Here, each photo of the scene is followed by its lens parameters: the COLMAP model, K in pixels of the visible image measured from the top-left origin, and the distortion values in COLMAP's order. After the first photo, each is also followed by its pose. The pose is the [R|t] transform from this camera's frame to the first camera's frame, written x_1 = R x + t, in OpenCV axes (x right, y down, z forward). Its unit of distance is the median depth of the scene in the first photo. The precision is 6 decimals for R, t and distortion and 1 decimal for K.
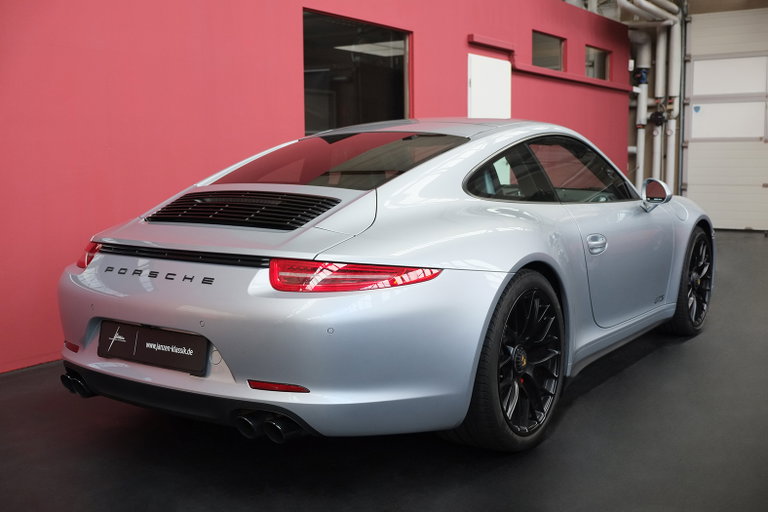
lens RADIAL K [[841.4, 0, 384.0], [0, 841.4, 256.0], [0, 0, 1]] dist [-0.064288, 0.041990]
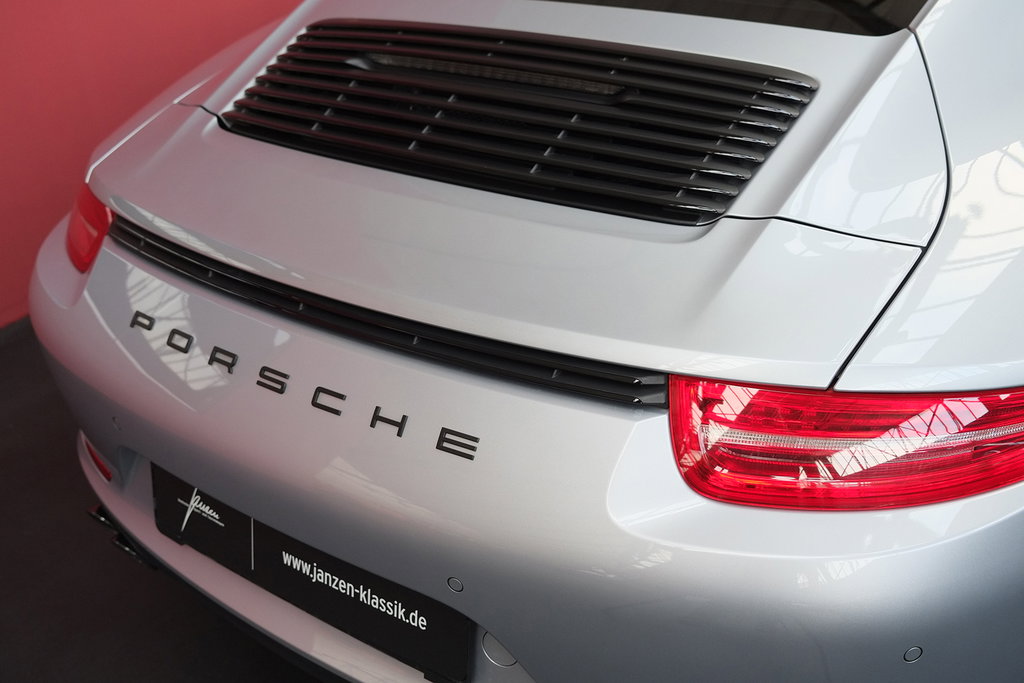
lens RADIAL K [[993.0, 0, 512.0], [0, 993.0, 341.5], [0, 0, 1]] dist [0.007057, 0.003736]
pose [[0.997957, -0.047939, -0.042238, -0.168854], [0.060591, 0.919842, 0.387582, -0.140572], [0.020273, -0.389350, 0.920867, 0.665694]]
